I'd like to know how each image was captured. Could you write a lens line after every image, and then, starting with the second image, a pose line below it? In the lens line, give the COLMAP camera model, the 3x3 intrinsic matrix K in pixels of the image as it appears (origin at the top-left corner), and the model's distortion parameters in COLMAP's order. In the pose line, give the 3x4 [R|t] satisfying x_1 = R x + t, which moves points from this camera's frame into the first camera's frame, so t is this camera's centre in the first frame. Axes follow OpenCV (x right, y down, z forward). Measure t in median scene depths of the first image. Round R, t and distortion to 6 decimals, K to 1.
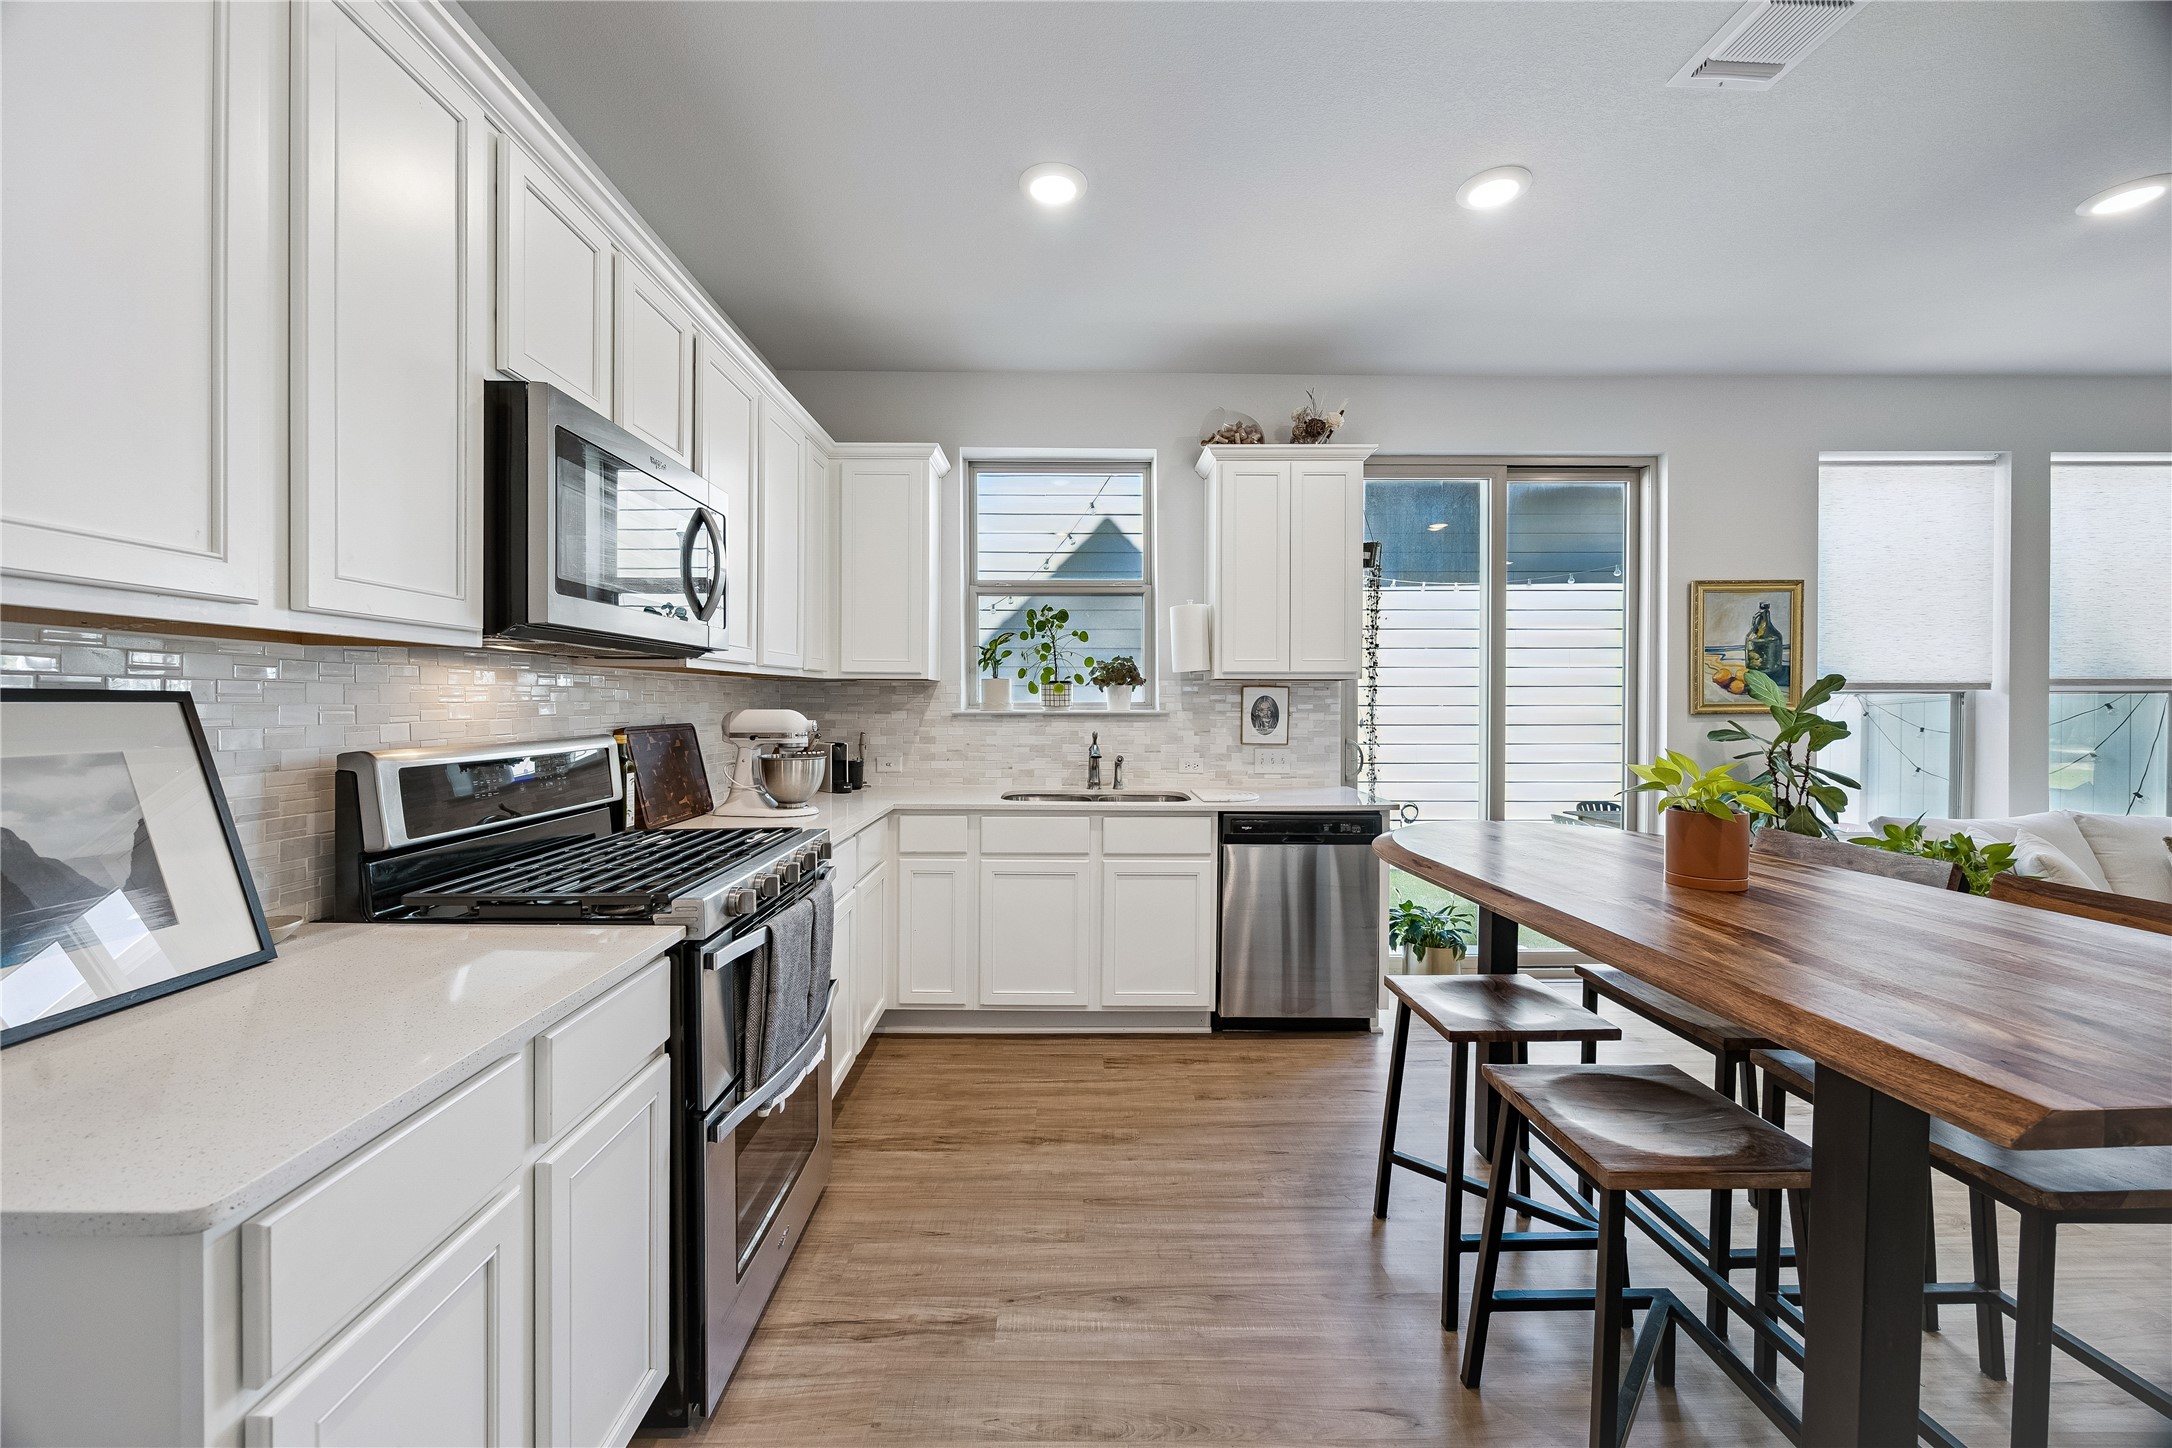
lens RADIAL K [[833.8, 0, 1082.4], [0, 833.8, 710.9], [0, 0, 1]] dist [-0.005687, 0.000296]
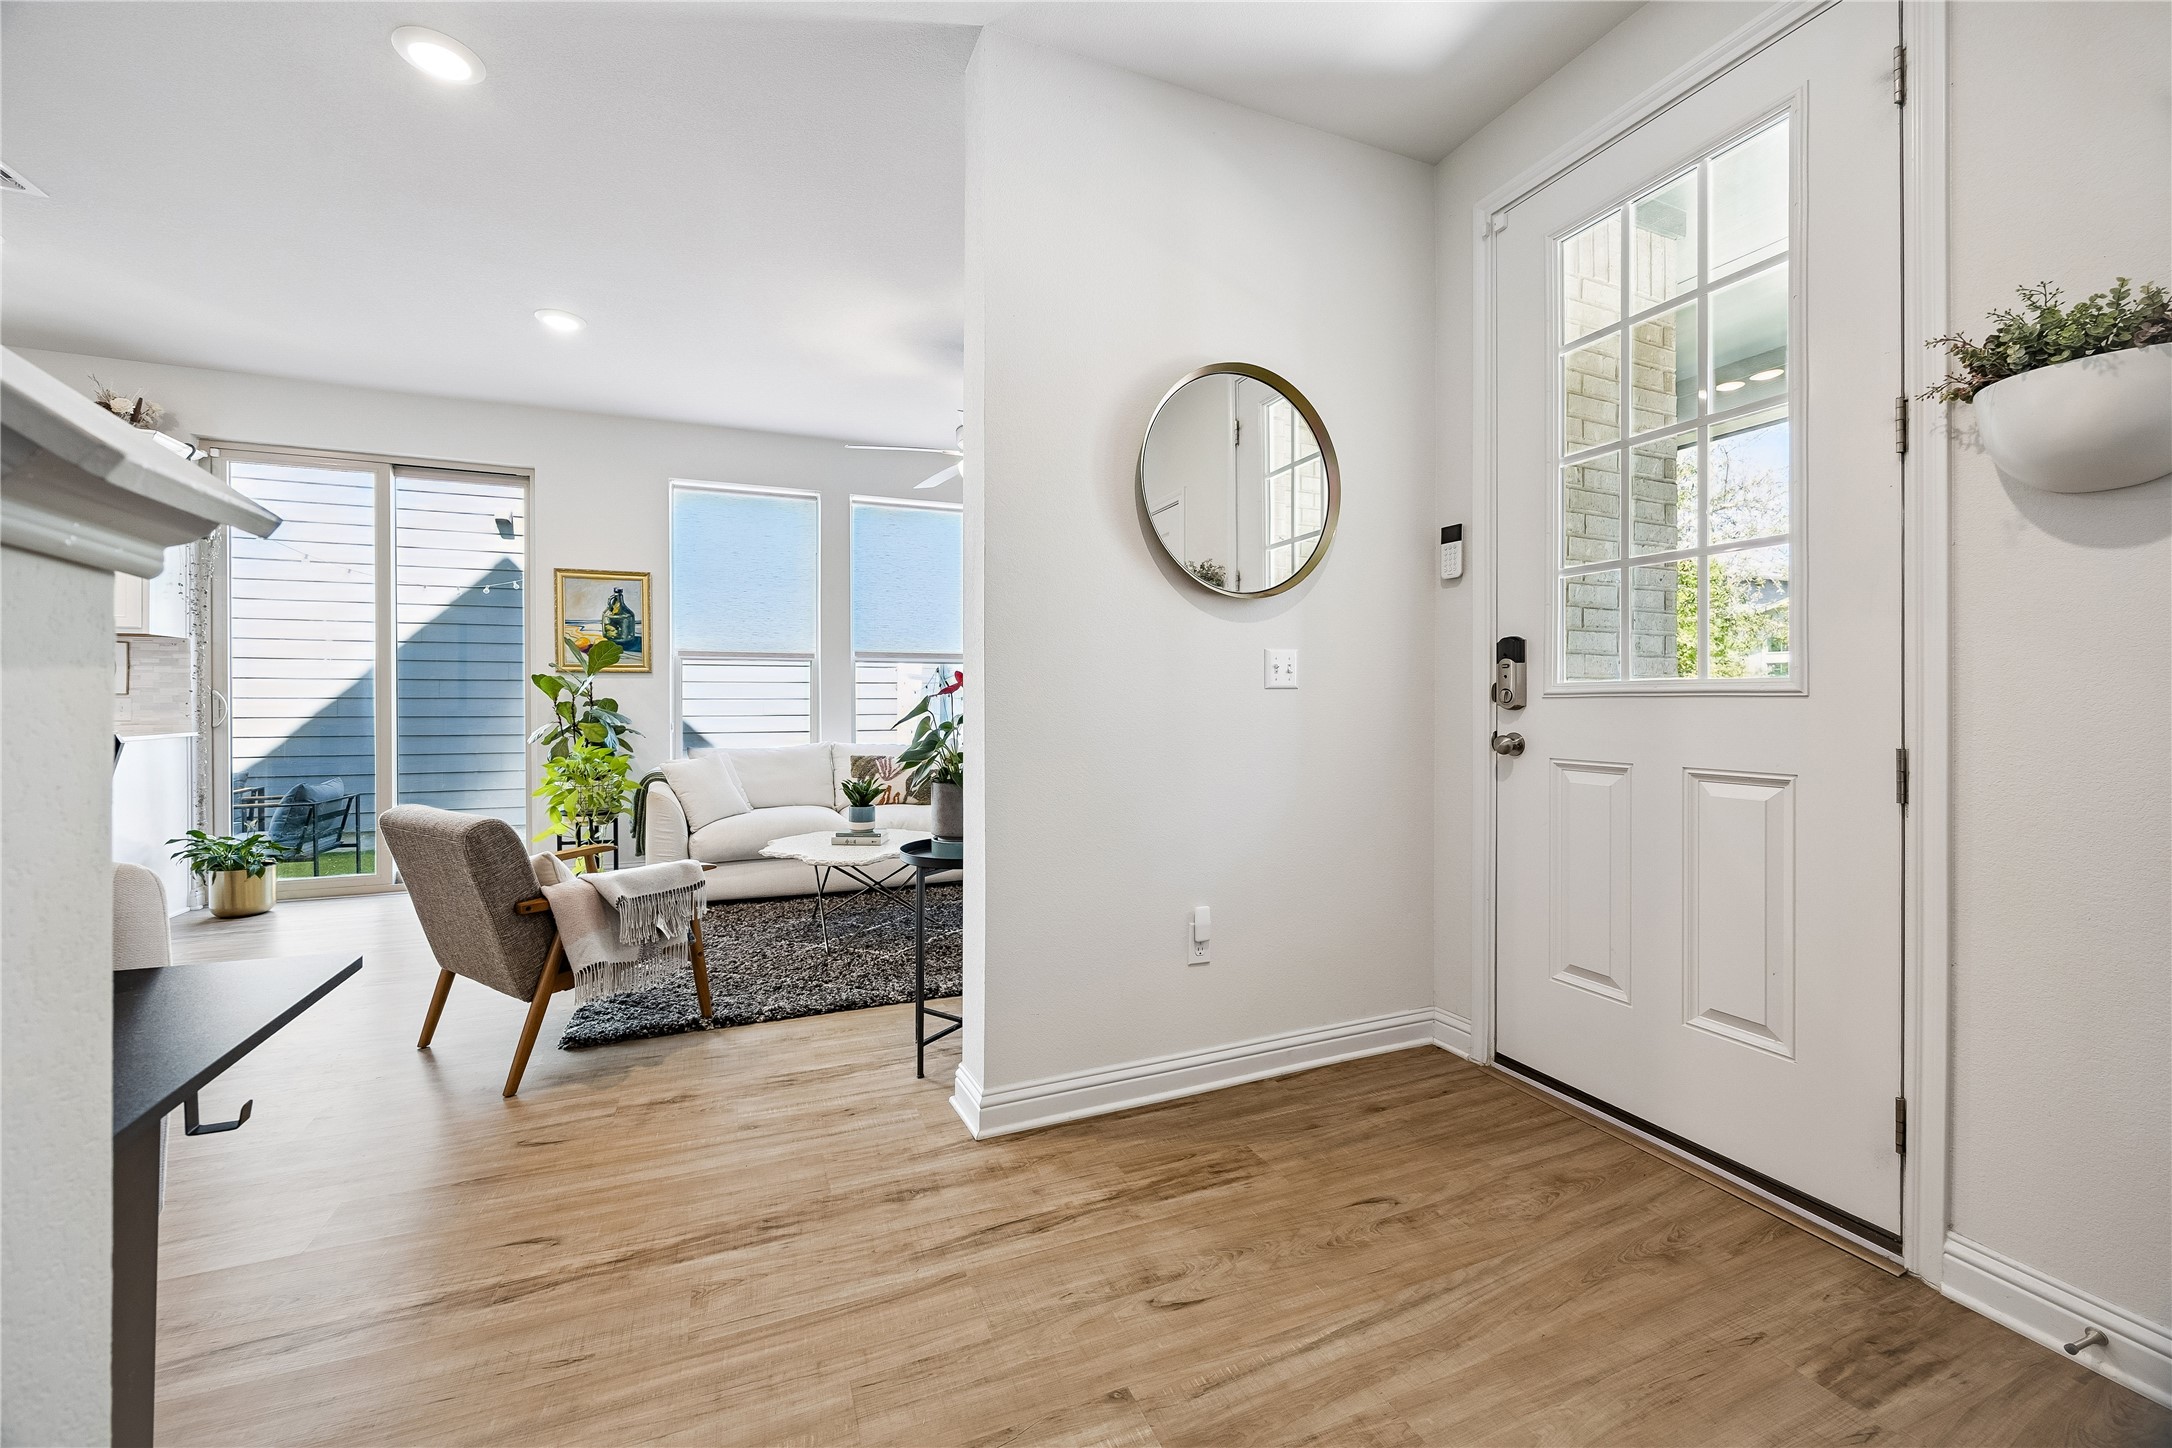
lens RADIAL K [[833.8, 0, 1082.4], [0, 833.8, 710.9], [0, 0, 1]] dist [-0.005687, 0.000296]
pose [[0.926309, -0.002910, 0.376754, 1.108074], [0.000690, 0.999982, 0.006026, 0.062502], [-0.376764, -0.005321, 0.926294, -0.548607]]
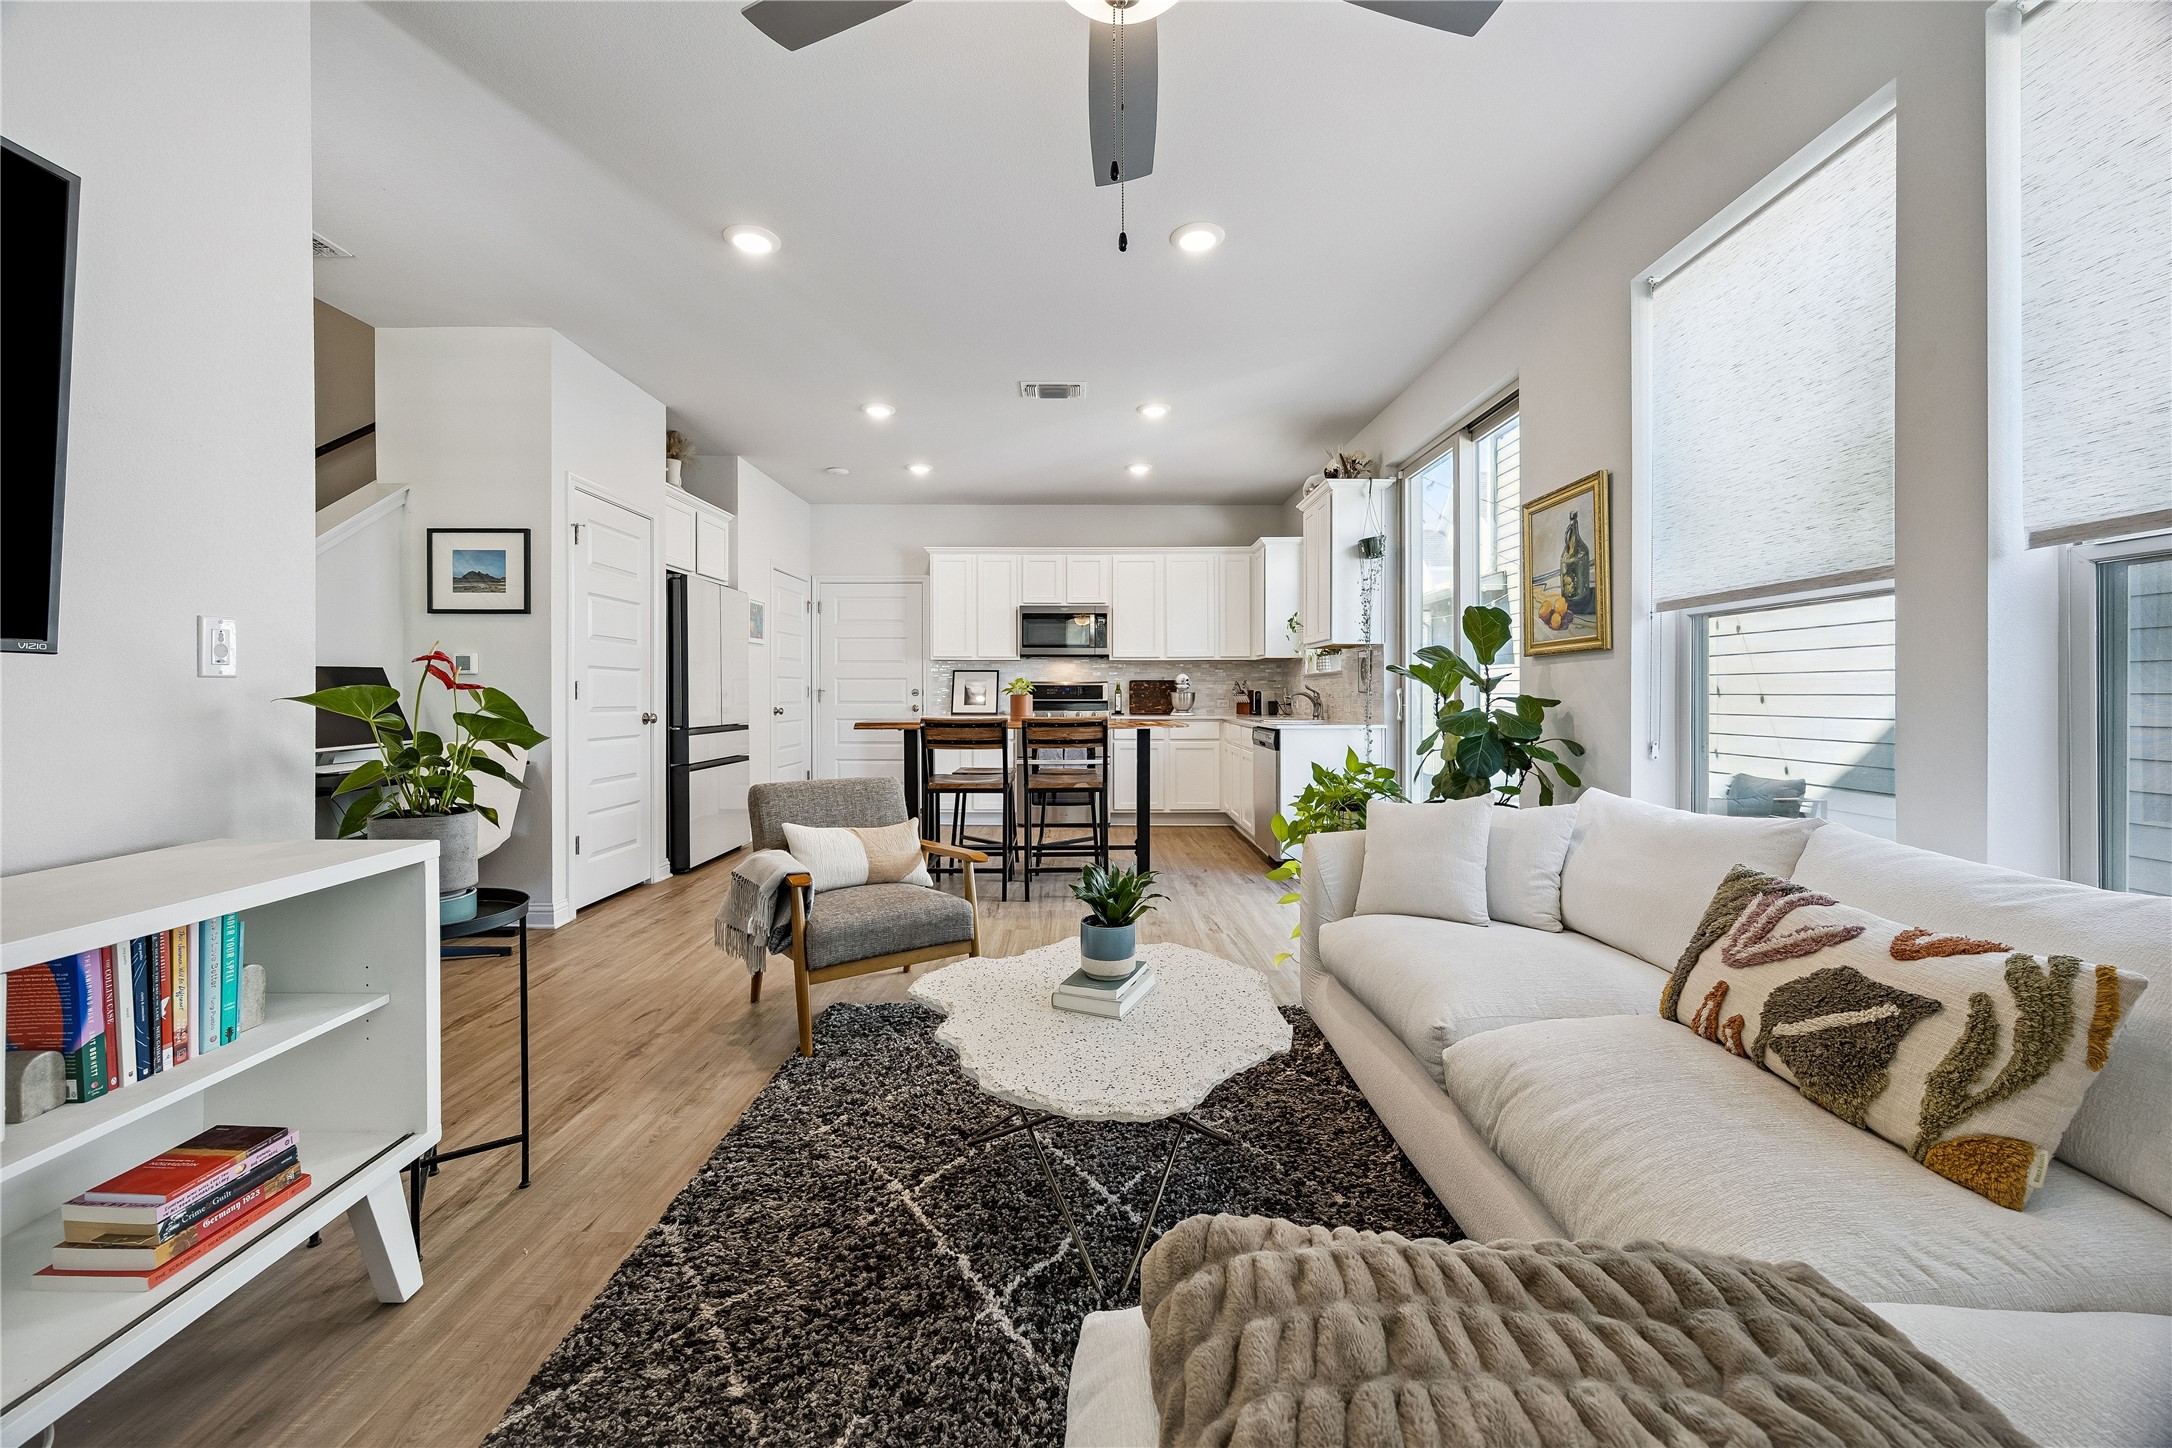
lens RADIAL K [[833.8, 0, 1082.4], [0, 833.8, 710.9], [0, 0, 1]] dist [-0.005687, 0.000296]
pose [[-0.015114, 0.024612, -0.999583, 1.792514], [-0.007148, 0.999669, 0.024722, 0.047772], [0.999860, 0.007519, -0.014933, 0.600692]]
